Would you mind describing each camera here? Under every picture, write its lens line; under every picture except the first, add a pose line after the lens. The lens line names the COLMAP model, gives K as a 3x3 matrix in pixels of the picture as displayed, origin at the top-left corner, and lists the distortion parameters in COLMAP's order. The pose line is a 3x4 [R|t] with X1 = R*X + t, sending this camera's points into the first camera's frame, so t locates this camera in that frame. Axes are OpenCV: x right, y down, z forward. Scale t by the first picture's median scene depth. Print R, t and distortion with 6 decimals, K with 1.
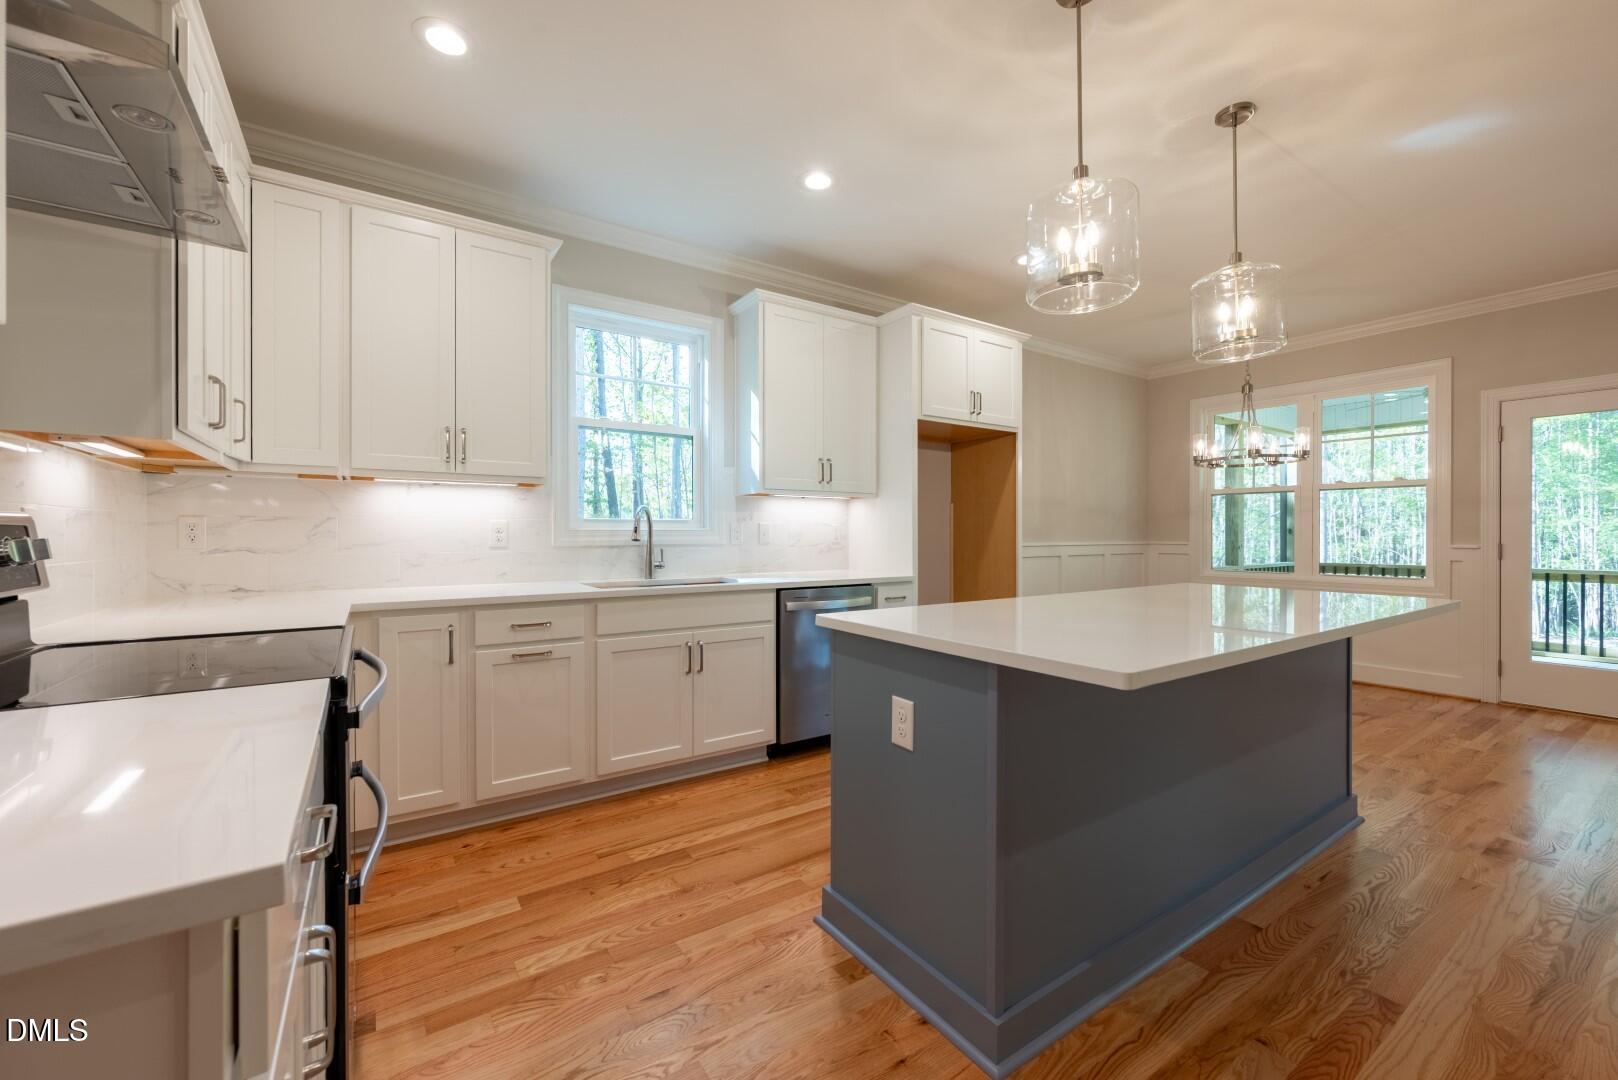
lens RADIAL K [[645.7, 0, 809.0], [0, 645.7, 540.0], [0, 0, 1]] dist [0.001561, 0.000351]
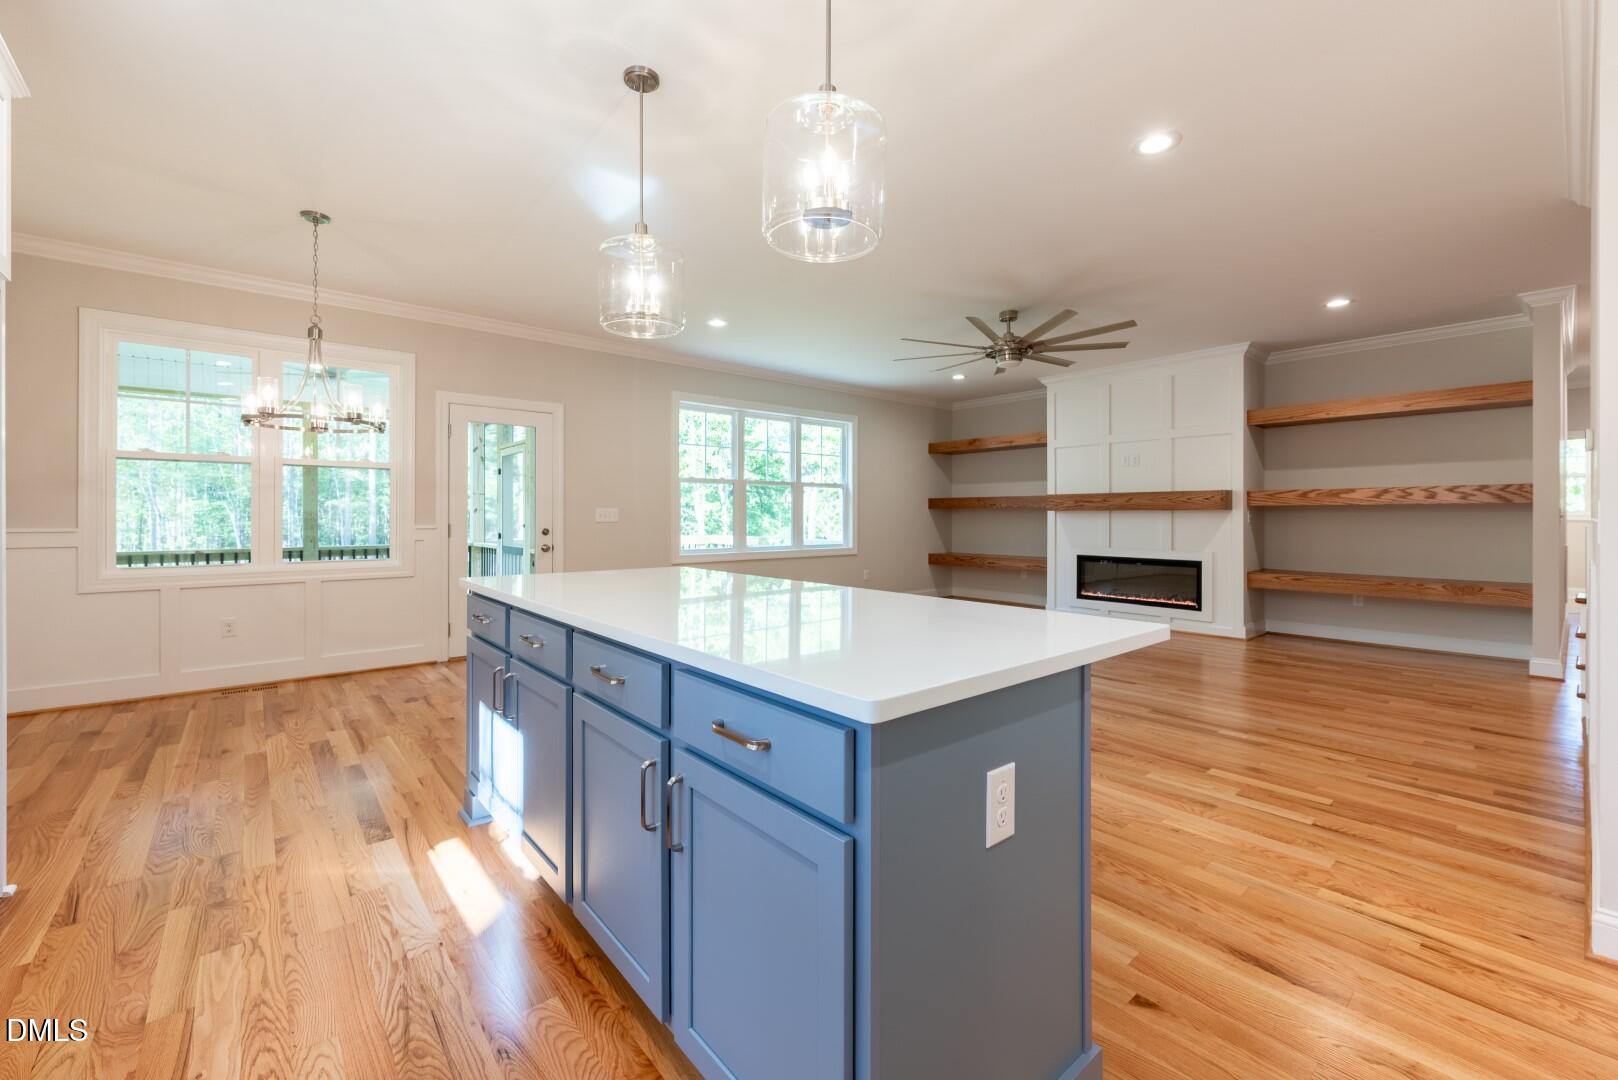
lens RADIAL K [[664.7, 0, 801.7], [0, 664.7, 519.5], [0, 0, 1]] dist [-0.008902, -0.000093]
pose [[-0.099186, -0.008564, 0.995032, -0.235626], [0.011904, 0.999881, 0.009792, -0.007544], [-0.994998, 0.012816, -0.099072, 0.591855]]
